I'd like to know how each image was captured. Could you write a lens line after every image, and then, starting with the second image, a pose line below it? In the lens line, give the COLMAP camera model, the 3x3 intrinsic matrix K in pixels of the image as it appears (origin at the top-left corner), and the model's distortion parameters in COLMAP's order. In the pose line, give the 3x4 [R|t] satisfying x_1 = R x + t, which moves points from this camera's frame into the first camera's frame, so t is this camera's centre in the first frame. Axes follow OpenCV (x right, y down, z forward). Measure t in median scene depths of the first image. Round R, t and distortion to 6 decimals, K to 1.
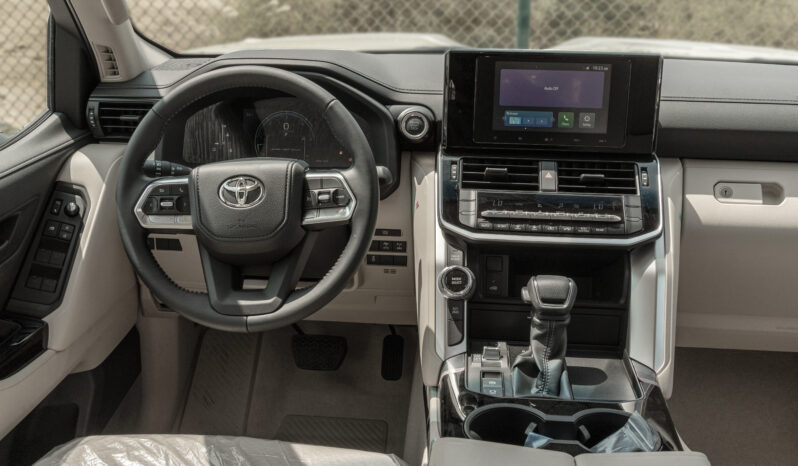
lens RADIAL K [[811.3, 0, 399.0], [0, 811.3, 233.0], [0, 0, 1]] dist [0.003445, -0.000781]
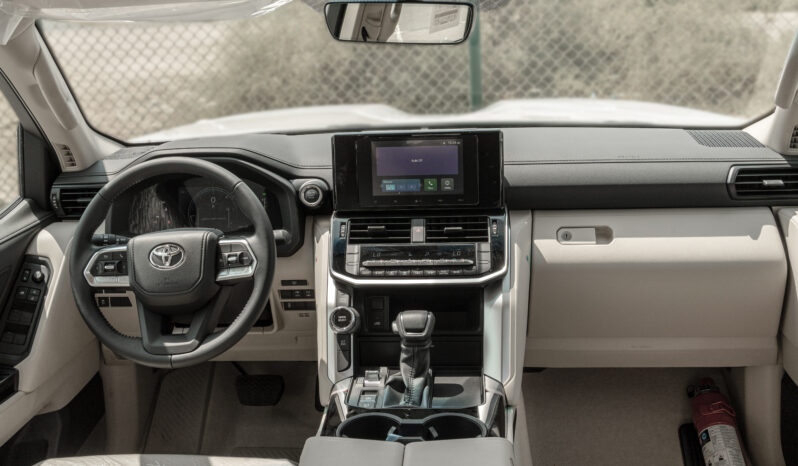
lens RADIAL K [[821.2, 0, 394.7], [0, 821.2, 209.6], [0, 0, 1]] dist [-0.003704, -0.009051]
pose [[0.998664, -0.051384, -0.005420, 0.162306], [0.050708, 0.994821, -0.088095, 0.007011], [0.009918, 0.087702, 0.996097, -0.265356]]
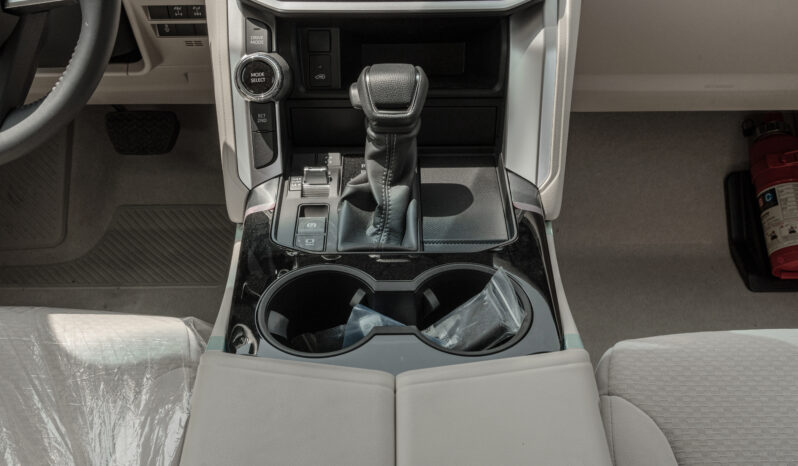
lens RADIAL K [[821.2, 0, 394.7], [0, 821.2, 209.6], [0, 0, 1]] dist [-0.003704, -0.009051]
pose [[0.995546, -0.070184, 0.062942, 0.130914], [0.044398, 0.938026, 0.343708, -0.068098], [-0.083164, -0.339383, 0.936965, 0.290815]]
